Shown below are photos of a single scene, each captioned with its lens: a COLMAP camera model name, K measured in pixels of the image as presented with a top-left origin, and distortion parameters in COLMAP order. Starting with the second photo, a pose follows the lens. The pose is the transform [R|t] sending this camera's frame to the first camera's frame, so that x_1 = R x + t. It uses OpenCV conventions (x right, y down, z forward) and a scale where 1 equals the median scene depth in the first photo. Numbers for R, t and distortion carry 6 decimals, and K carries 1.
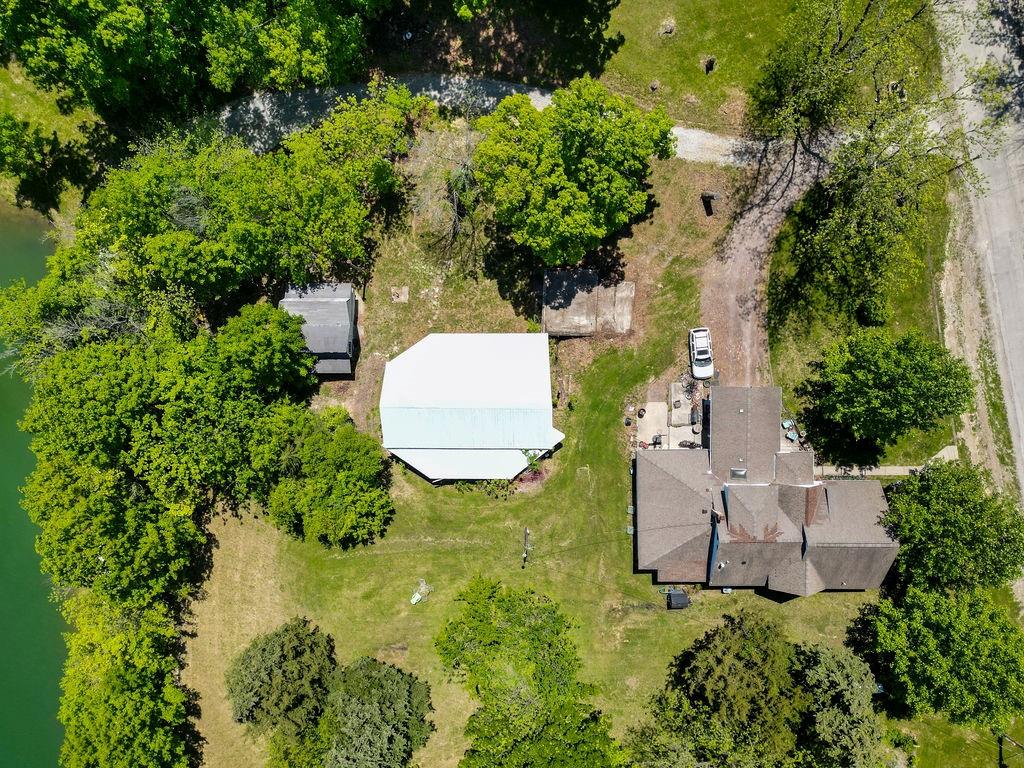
lens RADIAL K [[705.9, 0, 512.0], [0, 705.9, 384.0], [0, 0, 1]] dist [0.021874, -0.001960]
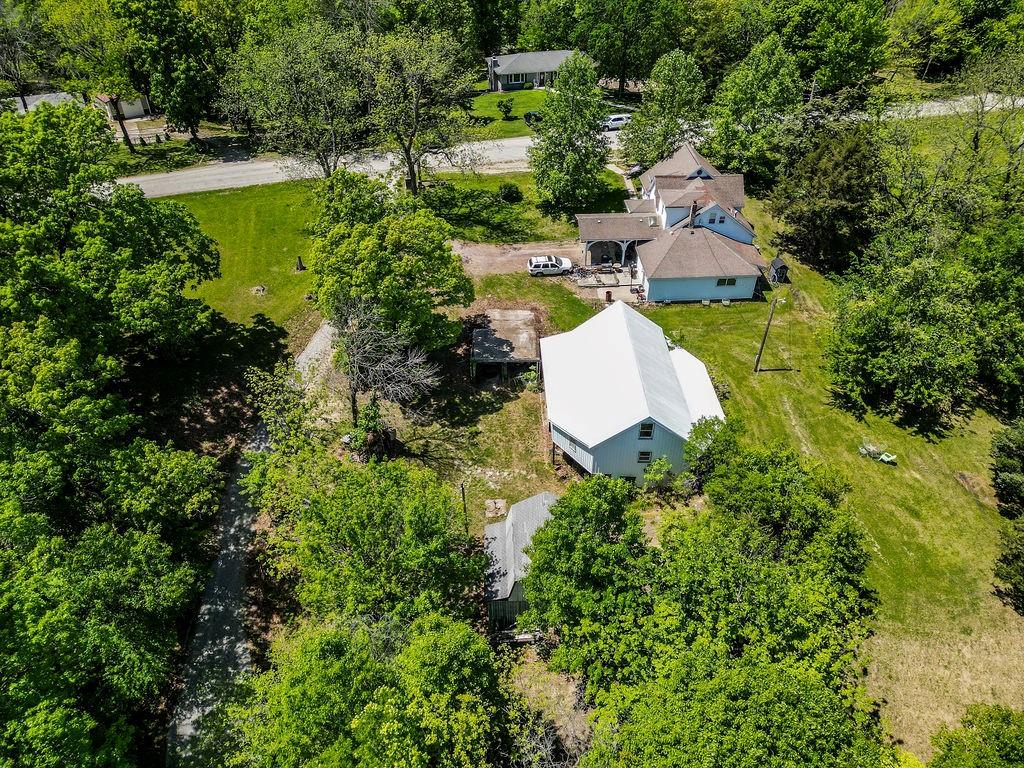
lens RADIAL K [[705.9, 0, 512.0], [0, 705.9, 384.0], [0, 0, 1]] dist [0.021874, -0.001960]
pose [[-0.011537, -0.628877, 0.777419, -0.713957], [0.996656, -0.070132, -0.041941, -0.070307], [0.080897, 0.774335, 0.627583, 0.435531]]
